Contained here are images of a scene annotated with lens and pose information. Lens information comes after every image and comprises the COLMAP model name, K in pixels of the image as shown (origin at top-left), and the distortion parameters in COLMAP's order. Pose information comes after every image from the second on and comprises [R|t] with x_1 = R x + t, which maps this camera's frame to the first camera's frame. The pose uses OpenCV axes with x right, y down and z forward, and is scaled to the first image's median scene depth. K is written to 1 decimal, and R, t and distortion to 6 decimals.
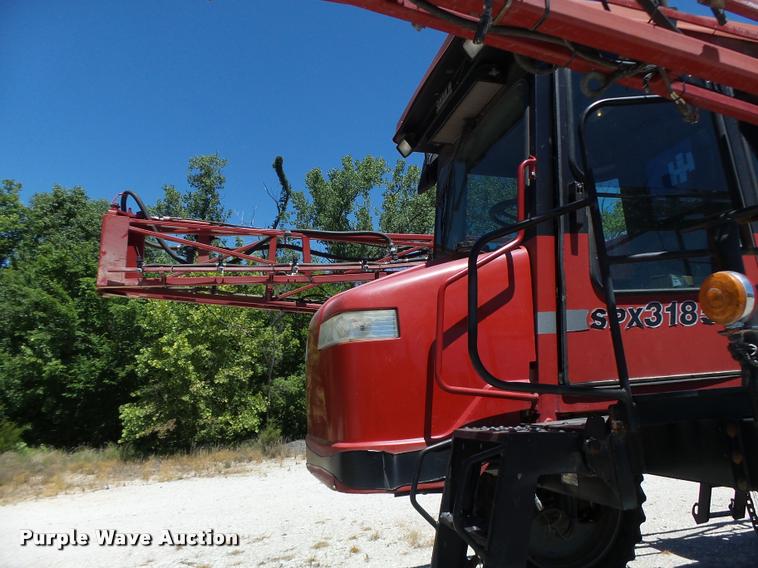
lens RADIAL K [[492.8, 0, 377.6], [0, 492.8, 297.0], [0, 0, 1]] dist [-0.005752, 0.000071]
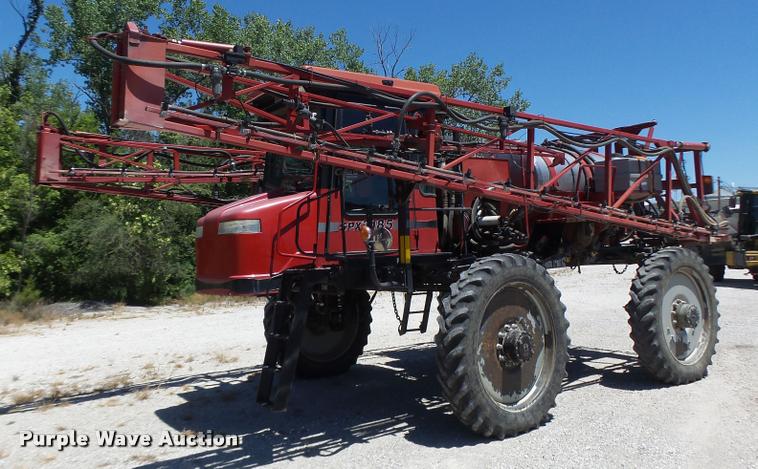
lens RADIAL K [[664.8, 0, 379.0], [0, 664.8, 234.5], [0, 0, 1]] dist [0.001200, -0.000100]
pose [[0.918259, 0.032368, 0.394655, -0.399765], [-0.095292, 0.985427, 0.140898, -0.235980], [-0.384343, -0.166989, 0.907962, -1.210620]]
